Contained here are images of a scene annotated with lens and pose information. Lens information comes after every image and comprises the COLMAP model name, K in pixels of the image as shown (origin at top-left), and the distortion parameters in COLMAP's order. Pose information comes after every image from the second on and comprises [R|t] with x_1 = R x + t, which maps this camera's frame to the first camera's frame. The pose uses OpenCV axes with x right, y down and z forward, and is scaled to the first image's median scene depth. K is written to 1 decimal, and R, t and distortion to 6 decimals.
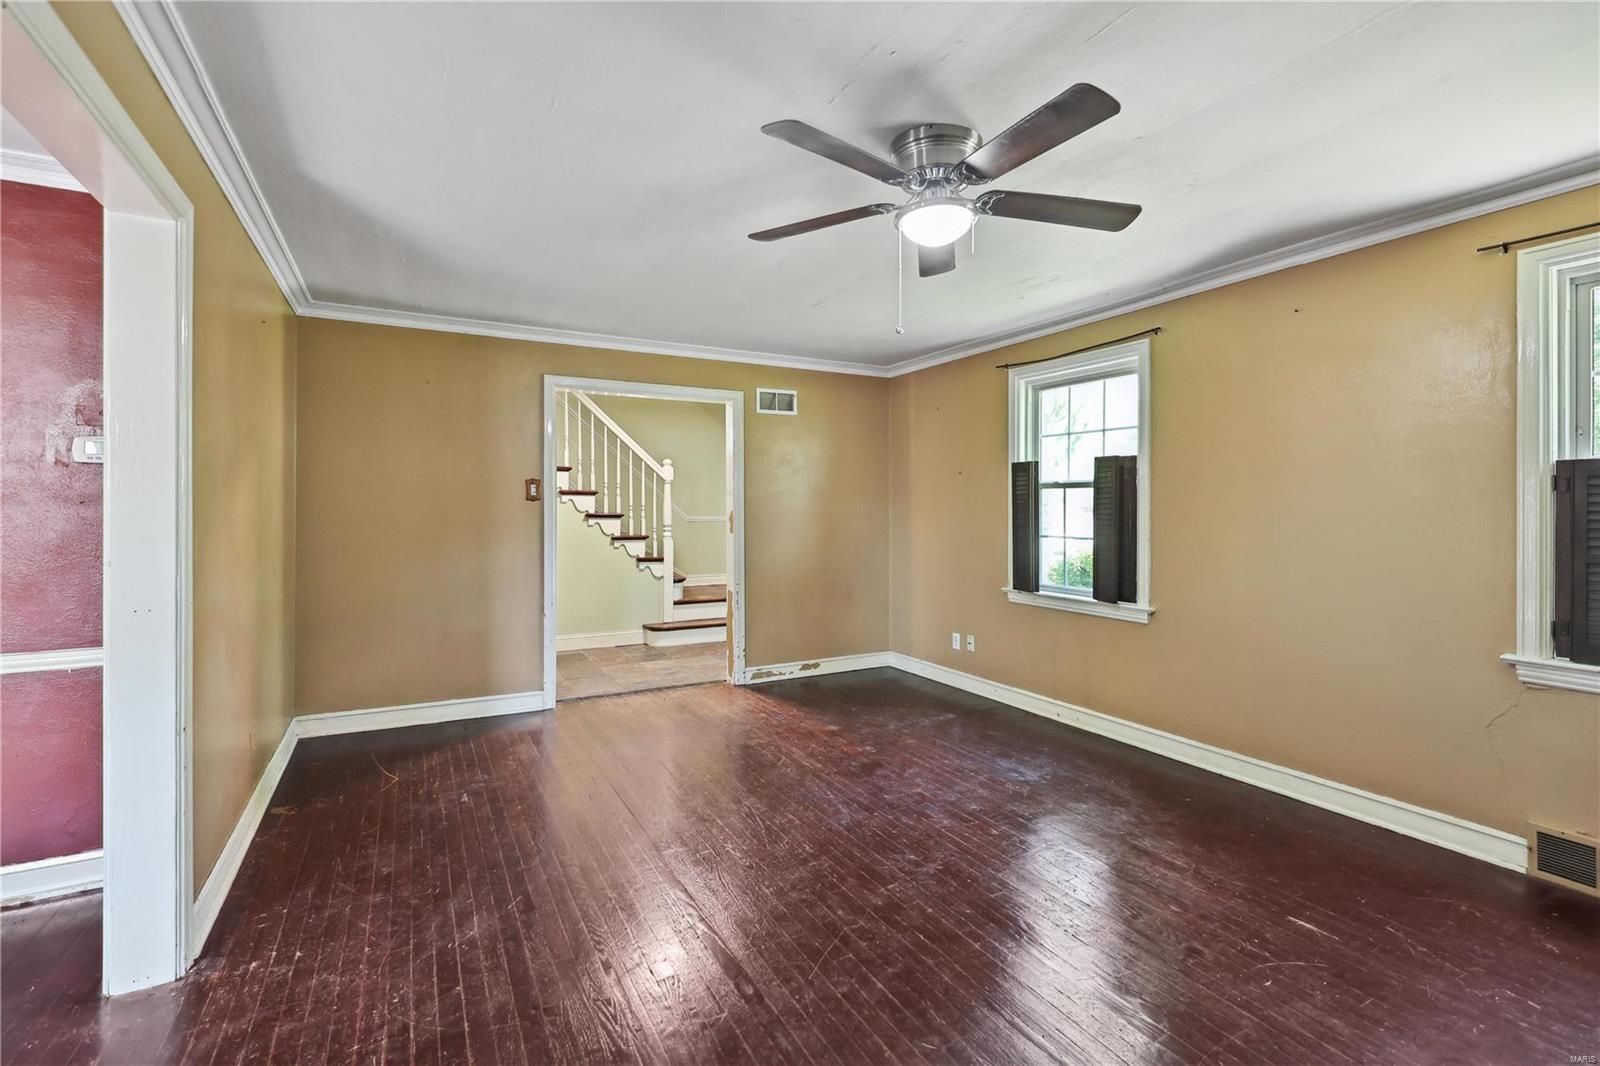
lens RADIAL K [[725.0, 0, 805.6], [0, 725.0, 513.6], [0, 0, 1]] dist [-0.000940, -0.000109]
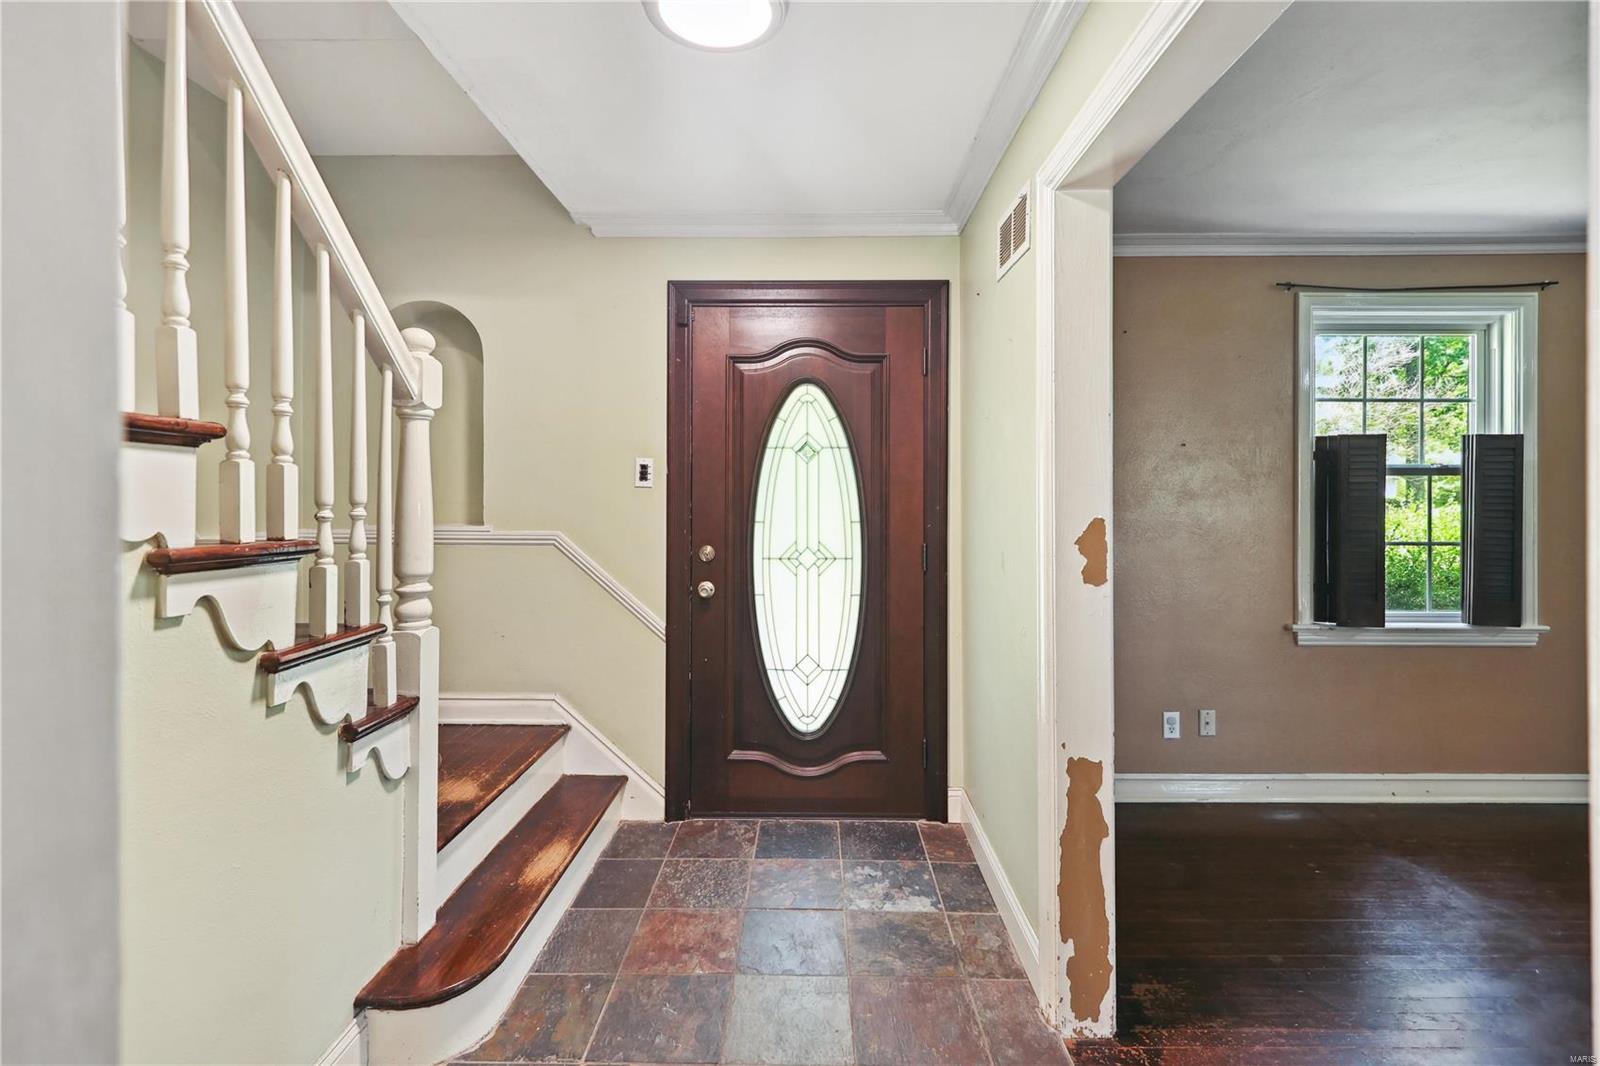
lens RADIAL K [[727.1, 0, 799.4], [0, 727.1, 493.5], [0, 0, 1]] dist [-0.000549, -0.000098]
pose [[0.487867, 0.001699, 0.872916, -0.550093], [0.010087, 0.999920, -0.007584, -0.016674], [-0.872860, 0.012506, 0.487811, 1.144773]]
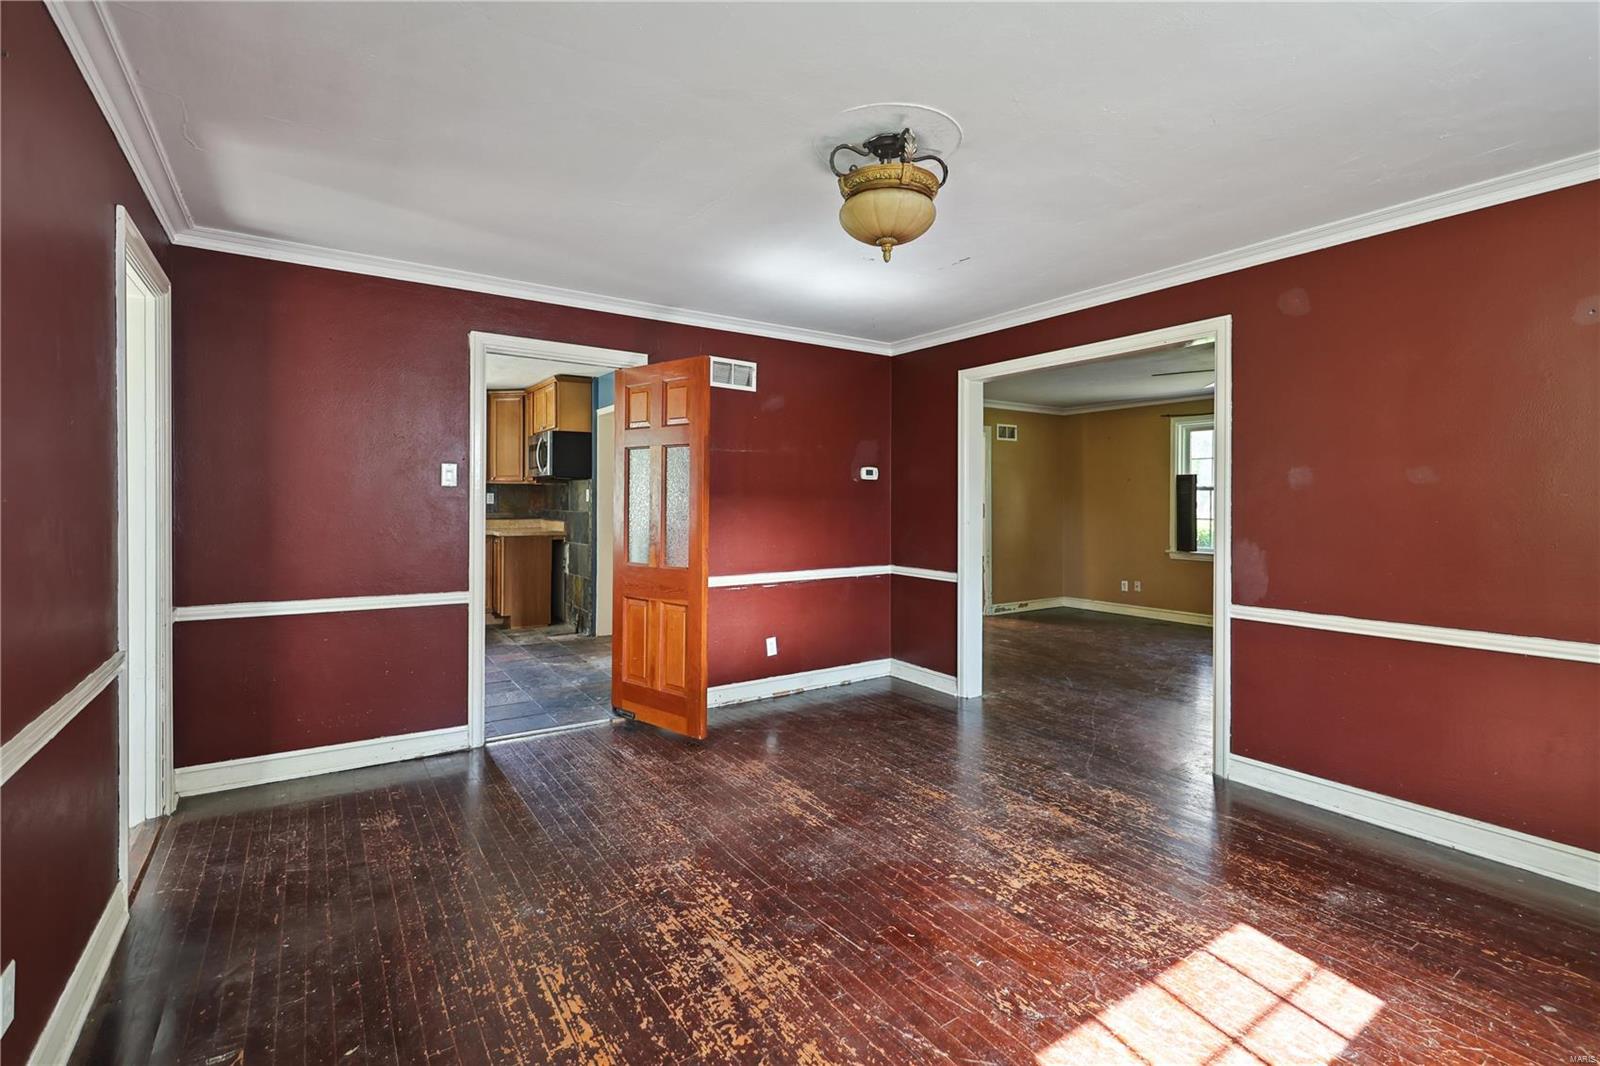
lens RADIAL K [[731.0, 0, 801.3], [0, 731.0, 503.9], [0, 0, 1]] dist [0.001973, 0.000209]
pose [[0.995614, 0.001438, 0.093541, -0.756966], [-0.000795, 0.999976, -0.006908, 0.010202], [-0.093548, 0.006803, 0.995592, -0.614792]]
